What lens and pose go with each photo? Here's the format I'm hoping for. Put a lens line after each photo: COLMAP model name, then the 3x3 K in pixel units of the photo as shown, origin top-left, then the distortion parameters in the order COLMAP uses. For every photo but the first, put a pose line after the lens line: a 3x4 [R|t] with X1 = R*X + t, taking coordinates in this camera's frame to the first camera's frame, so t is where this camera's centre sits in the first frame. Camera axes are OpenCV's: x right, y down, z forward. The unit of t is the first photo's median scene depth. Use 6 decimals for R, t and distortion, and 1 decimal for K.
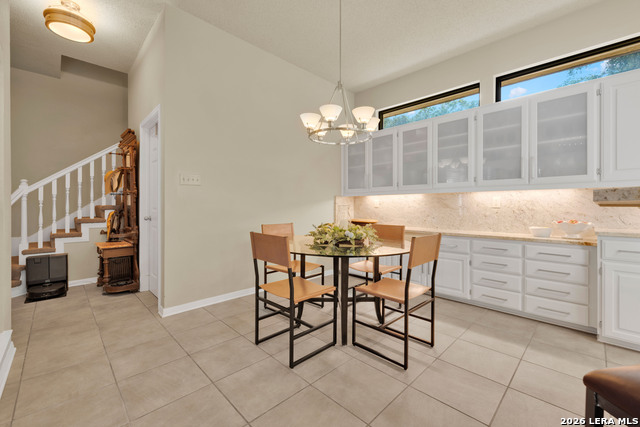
lens RADIAL K [[272.5, 0, 314.7], [0, 272.5, 207.9], [0, 0, 1]] dist [0.003643, 0.000286]
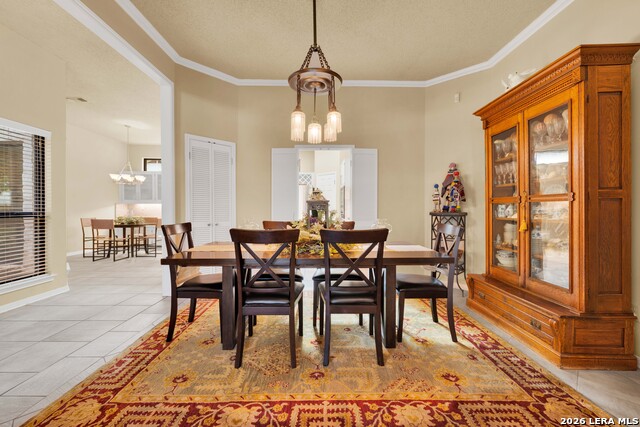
lens RADIAL K [[272.5, 0, 315.6], [0, 272.5, 213.3], [0, 0, 1]] dist [0.003643, 0.000286]
pose [[0.694375, -0.013913, 0.719479, -0.564579], [0.008149, 0.999901, 0.011471, 0.016759], [-0.719567, -0.002102, 0.694419, -2.190265]]
